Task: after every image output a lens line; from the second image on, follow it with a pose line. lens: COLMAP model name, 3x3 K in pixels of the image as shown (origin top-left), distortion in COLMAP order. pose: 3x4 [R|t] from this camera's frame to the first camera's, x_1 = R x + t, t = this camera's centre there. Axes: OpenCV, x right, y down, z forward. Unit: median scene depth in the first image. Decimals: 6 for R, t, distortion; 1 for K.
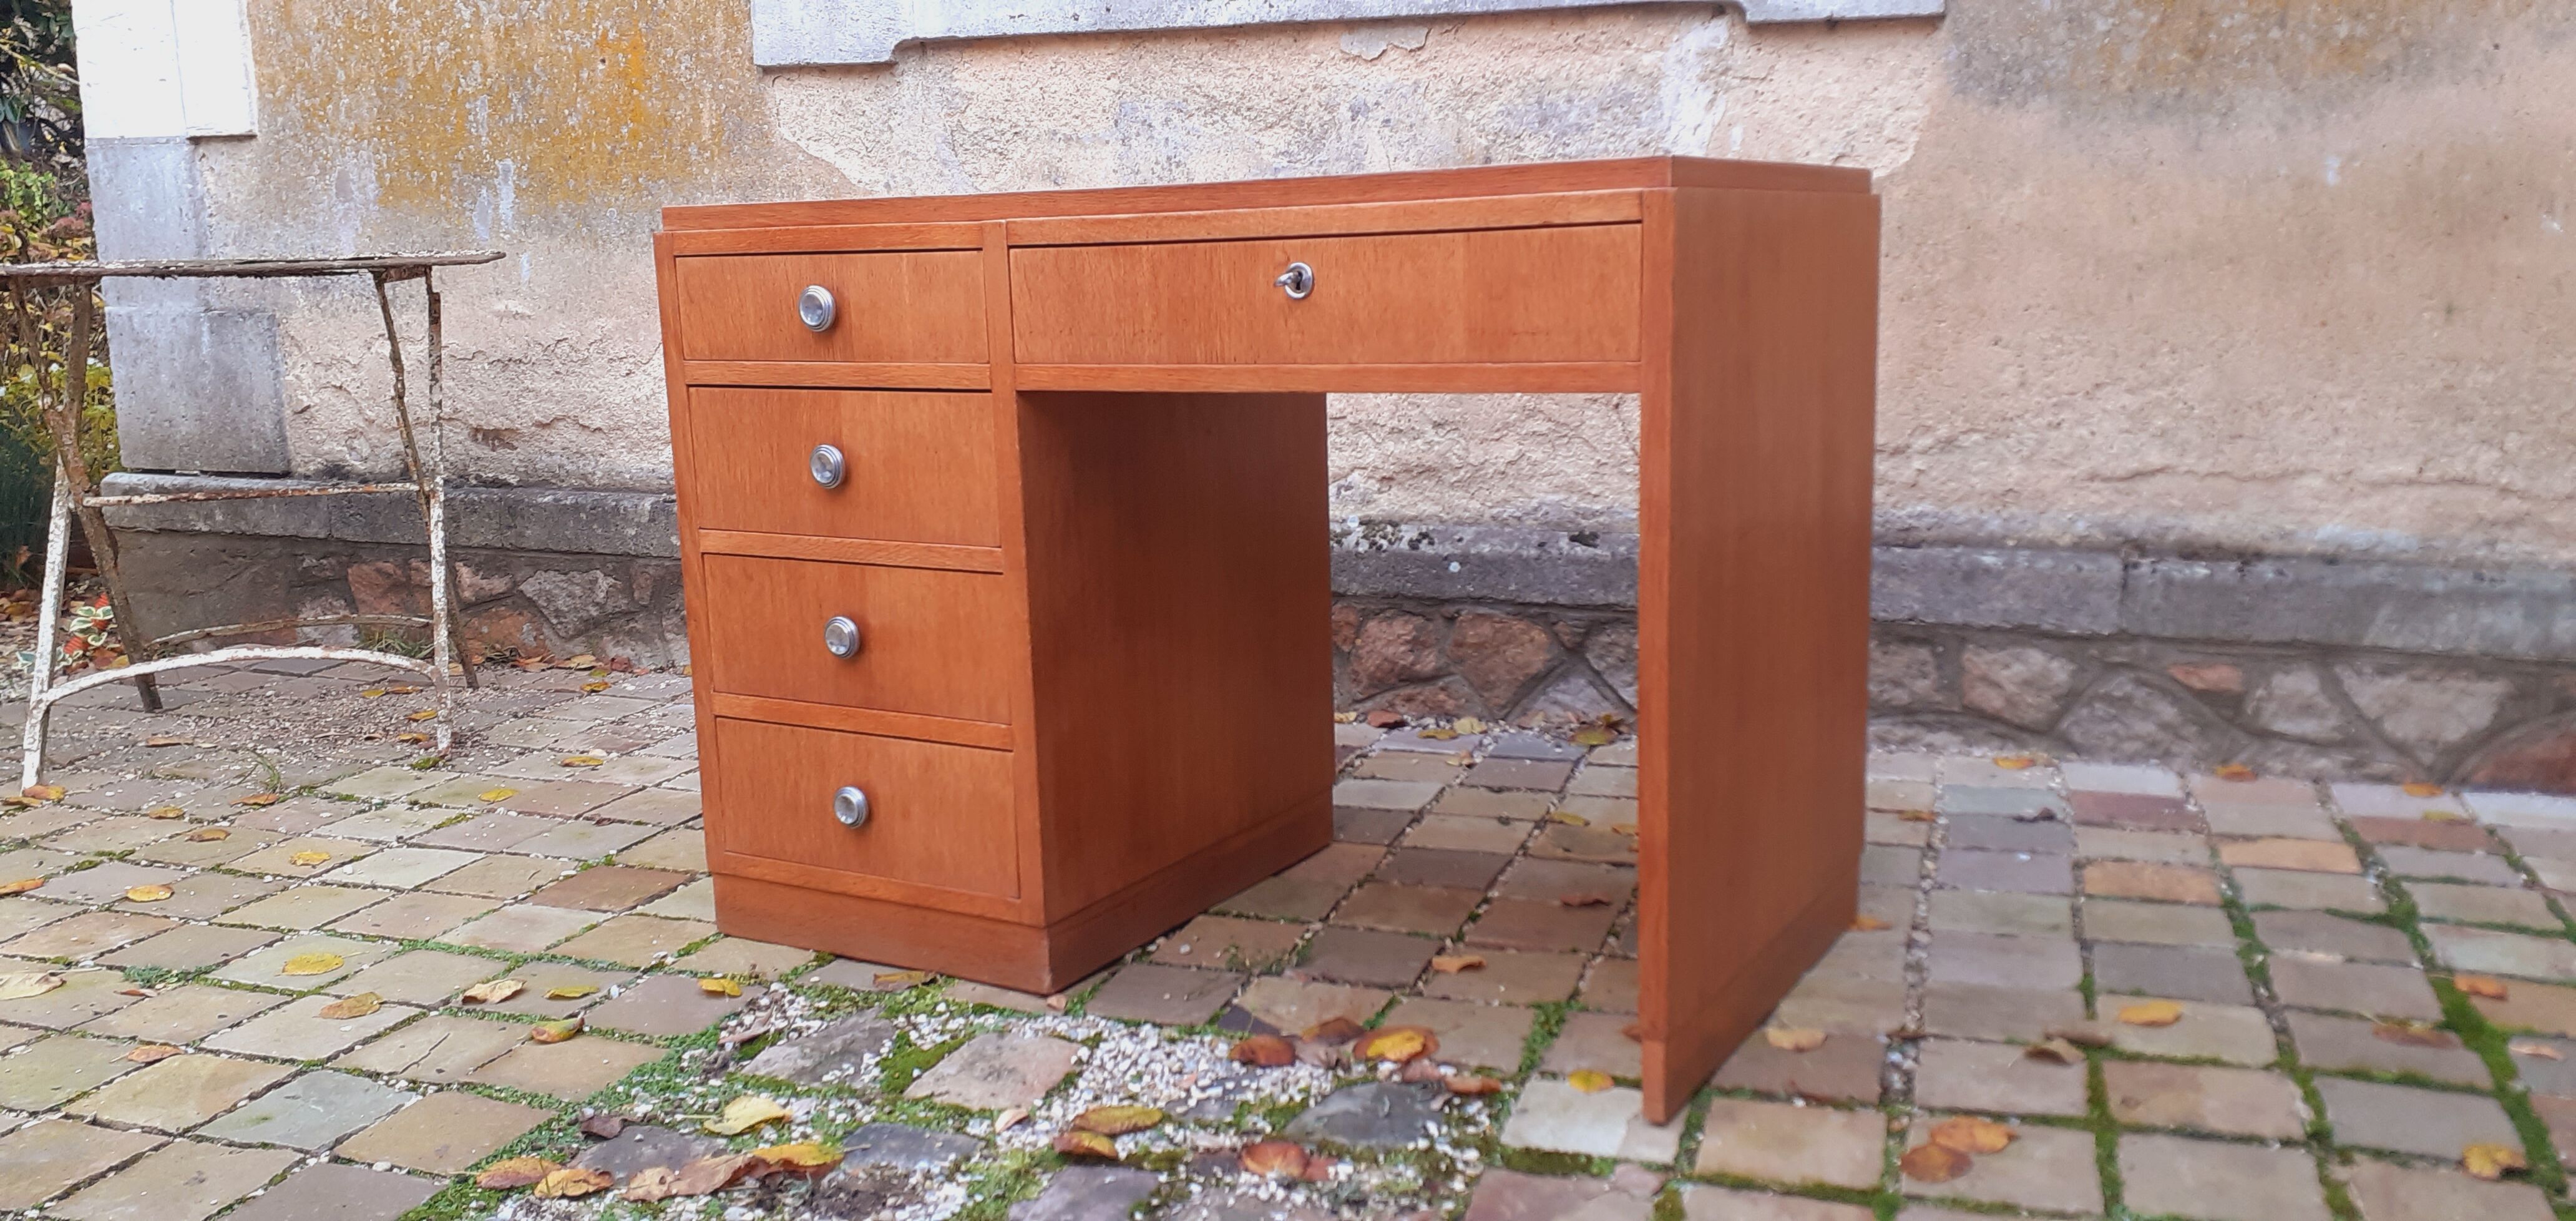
lens RADIAL K [[2045.6, 0, 1256.1], [0, 2045.6, 609.8], [0, 0, 1]] dist [0.071747, -0.099405]
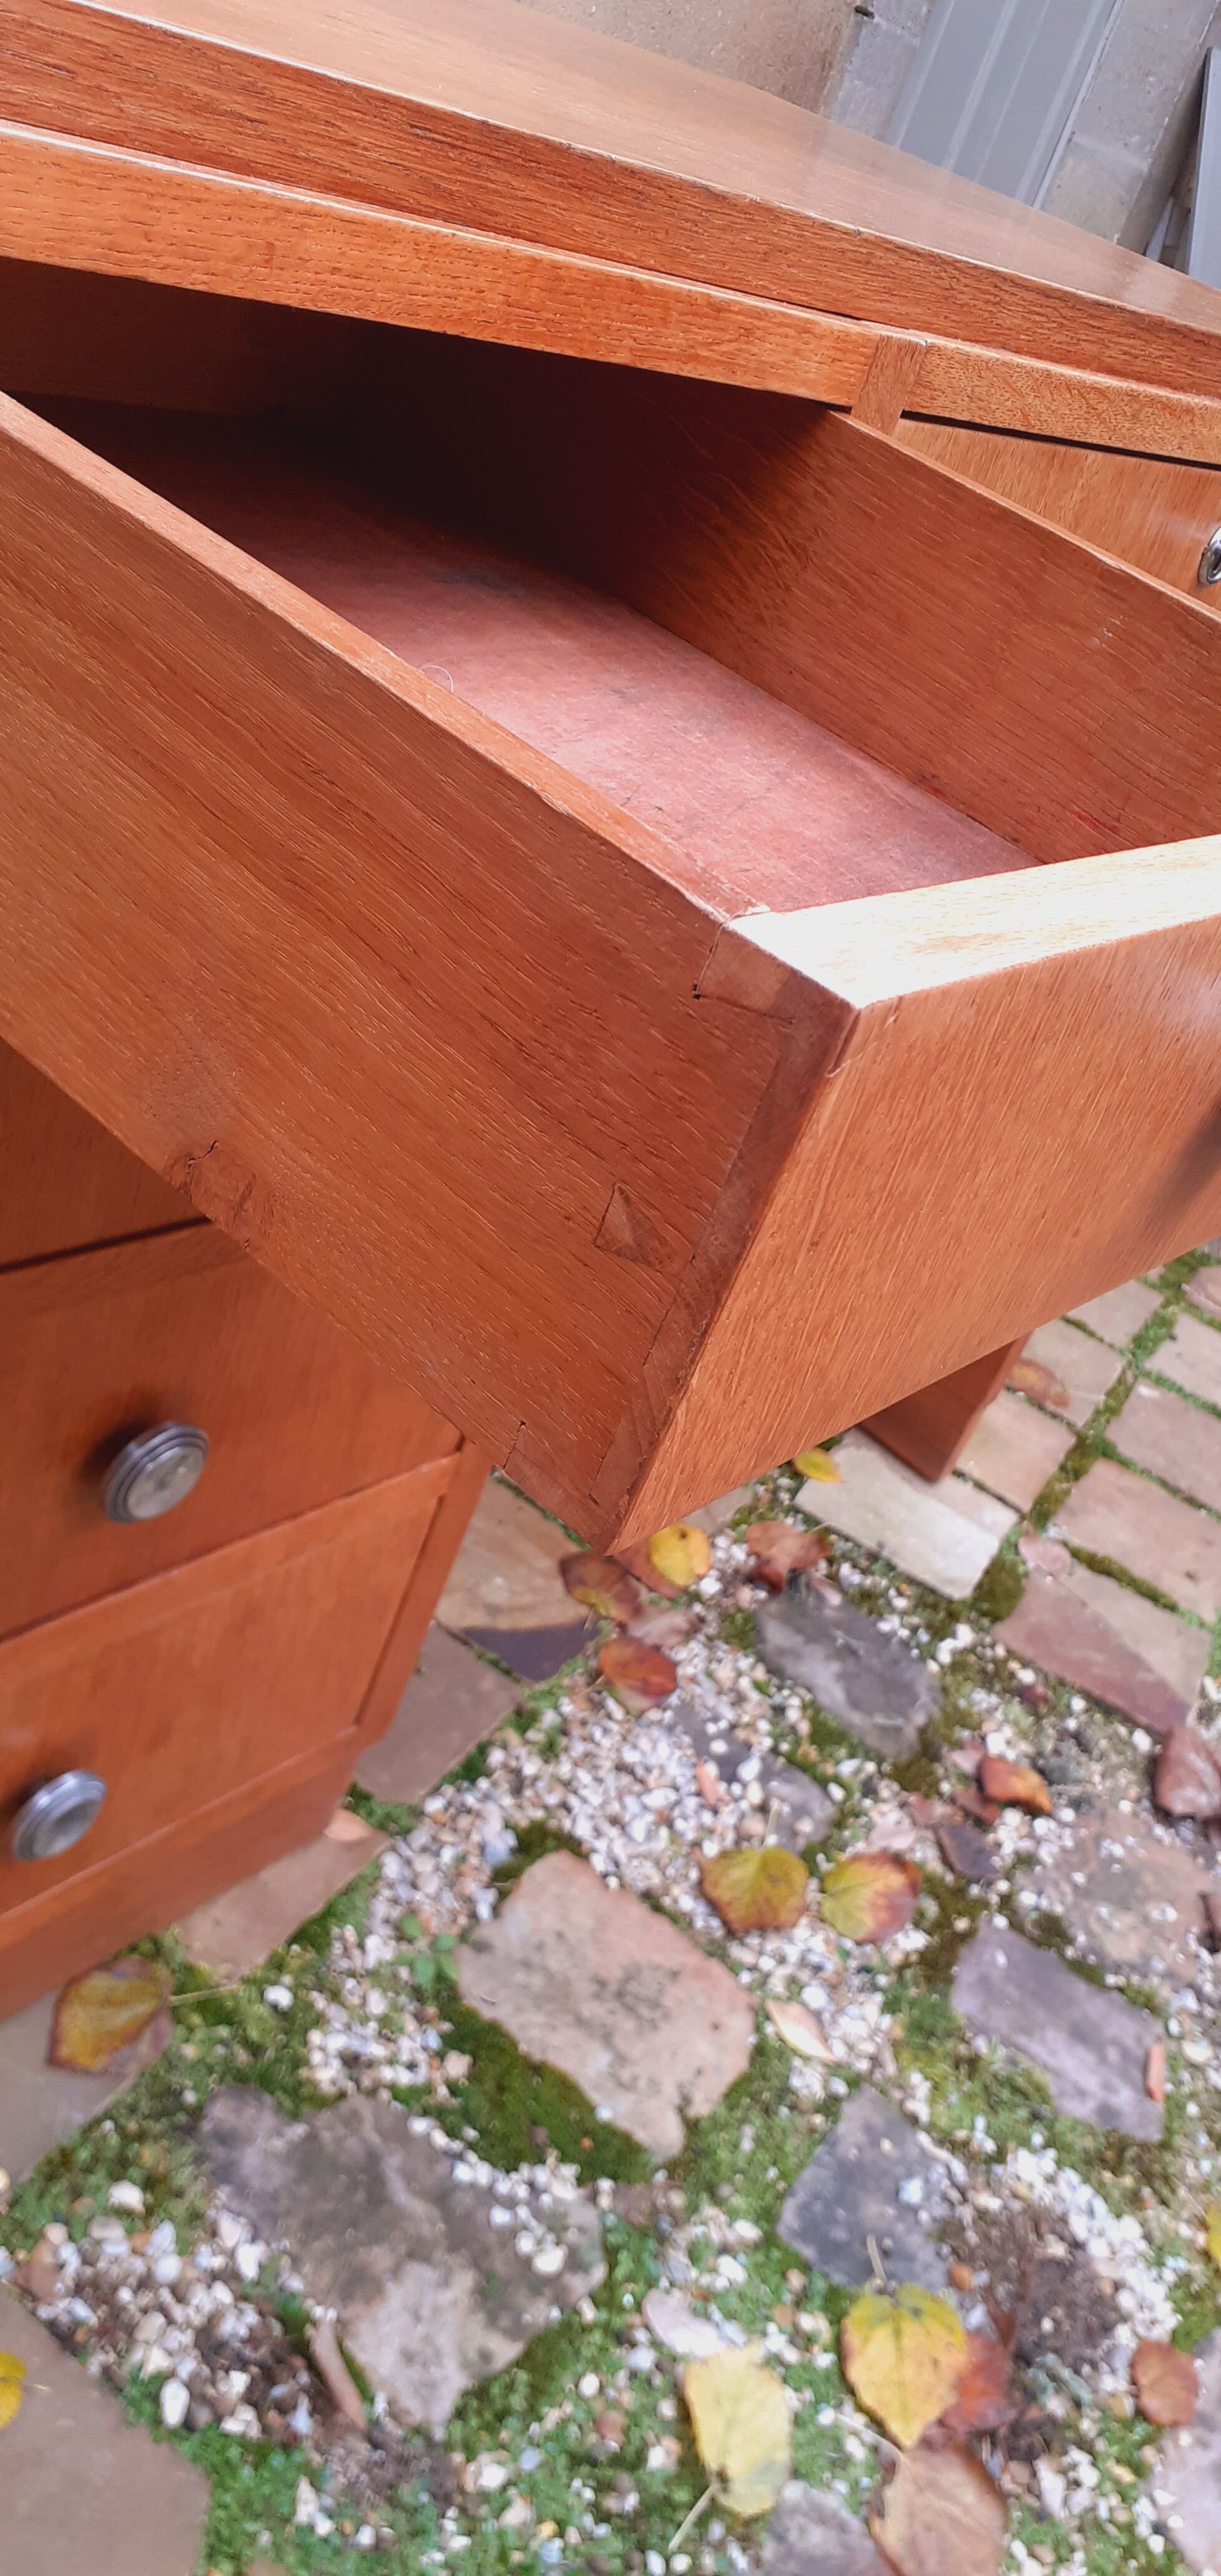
lens RADIAL K [[2045.6, 0, 623.4], [0, 2045.6, 1328.4], [0, 0, 1]] dist [0.071747, -0.099405]
pose [[0.155806, -0.473040, 0.867155, -0.365190], [-0.163698, 0.853372, 0.494933, -0.147270], [-0.974129, -0.219065, 0.055525, 0.690426]]
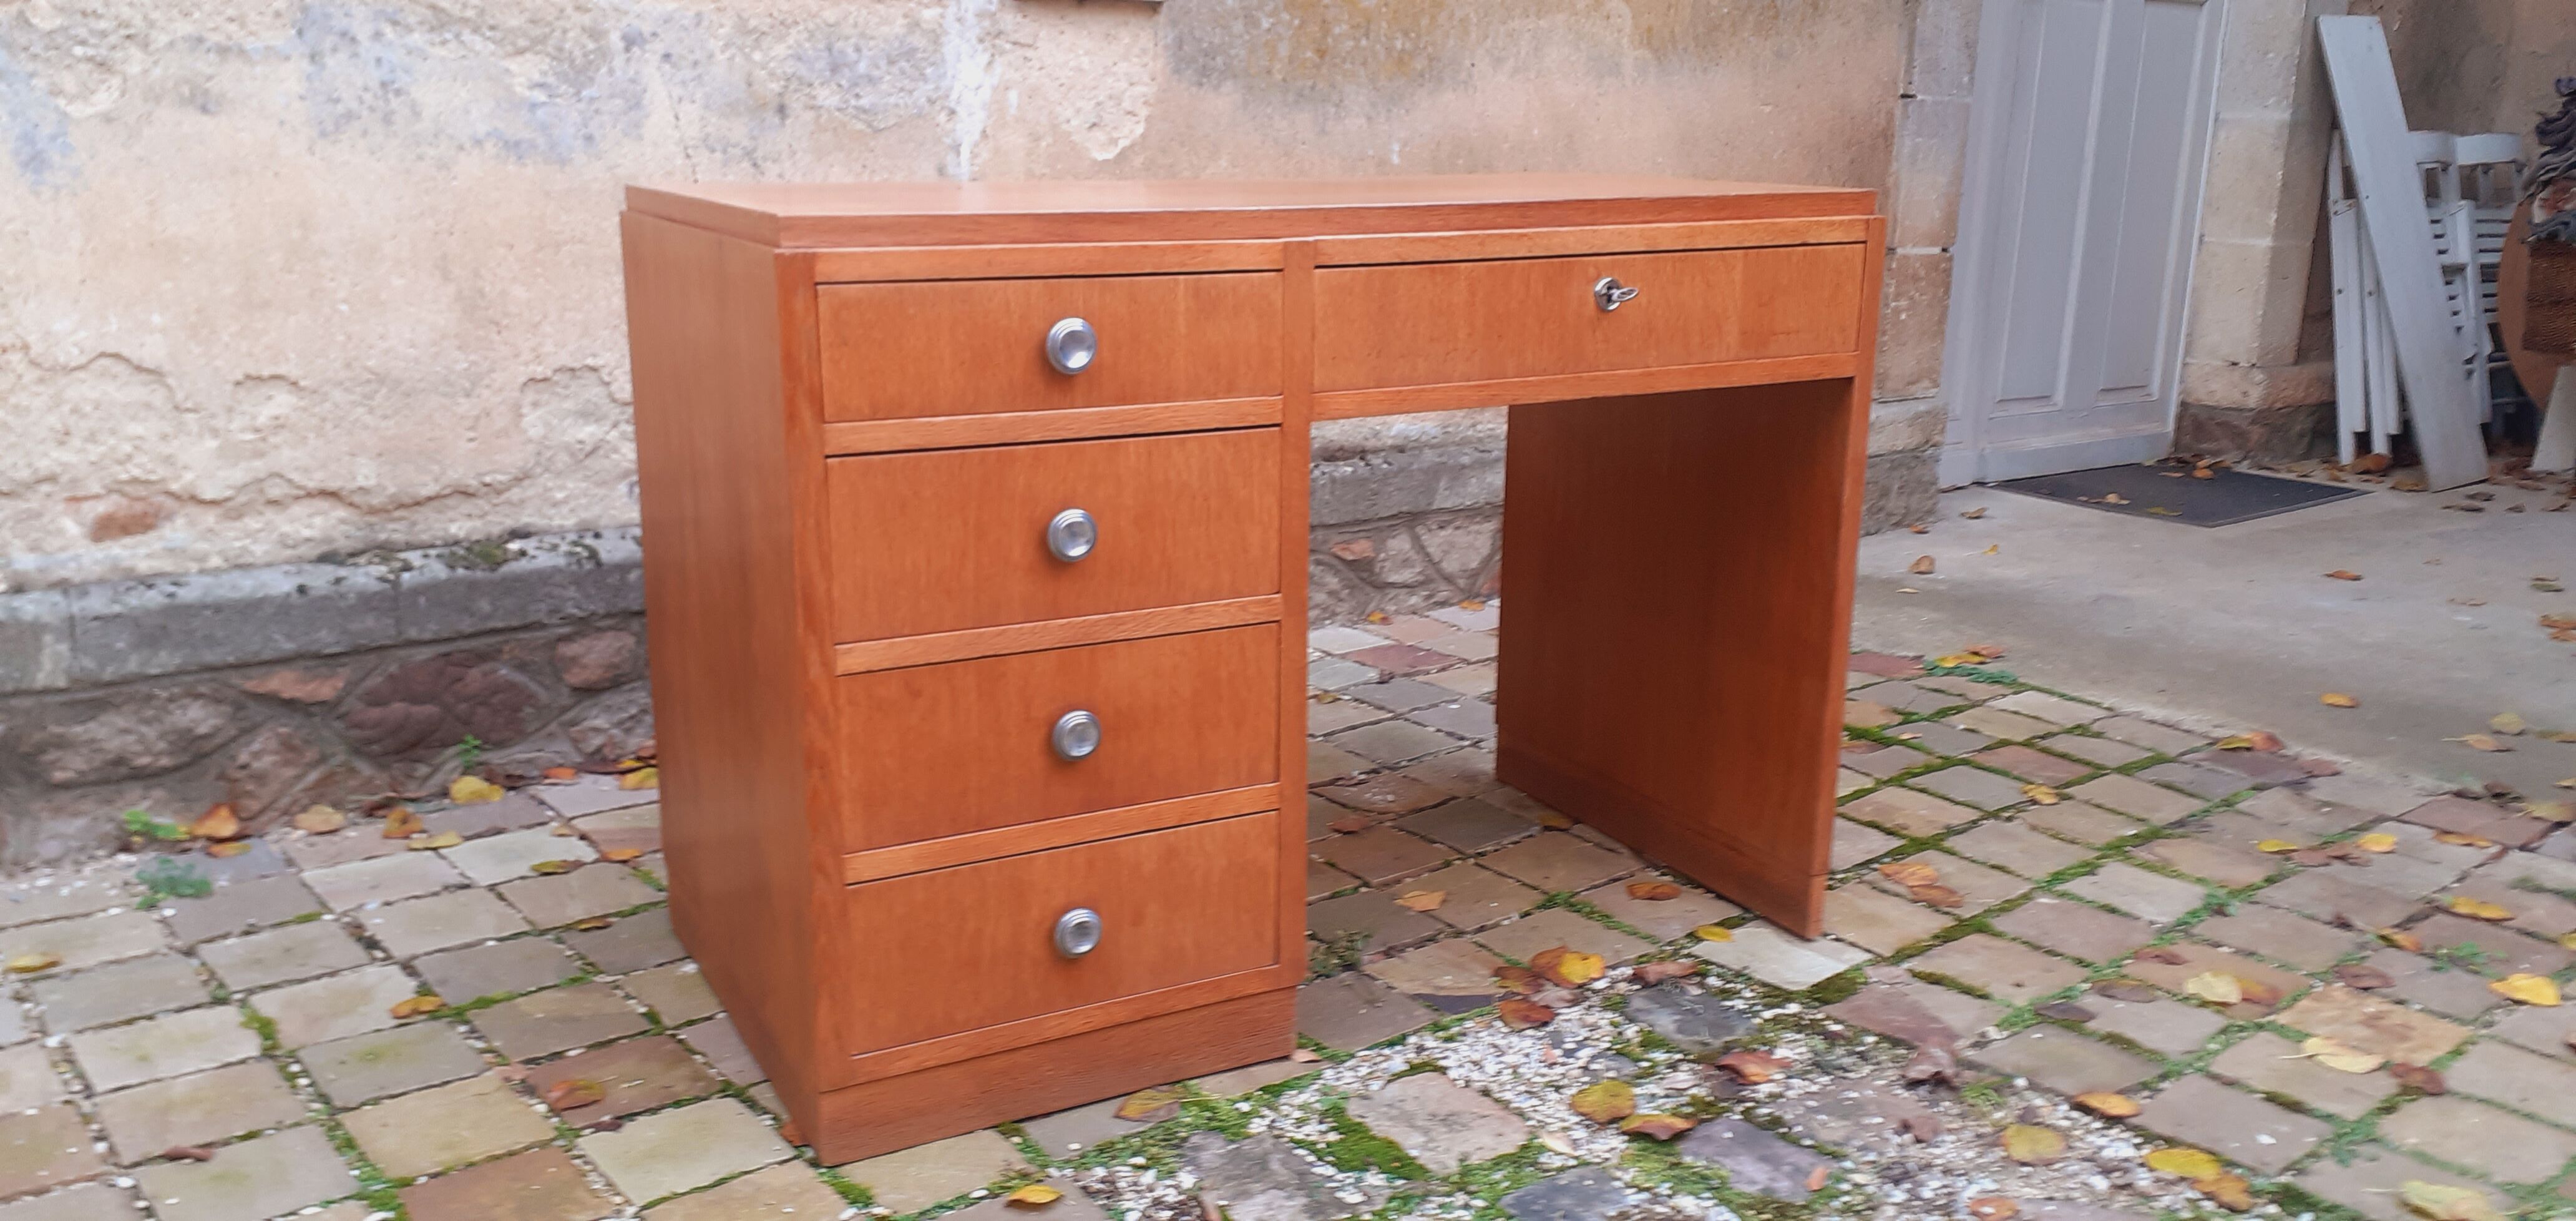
lens RADIAL K [[2045.6, 0, 1263.5], [0, 2045.6, 634.9], [0, 0, 1]] dist [0.071747, -0.099405]
pose [[0.519650, -0.184336, 0.834257, -0.644007], [0.122843, 0.982422, 0.140557, -0.101902], [-0.845502, 0.029442, 0.533160, 0.374524]]
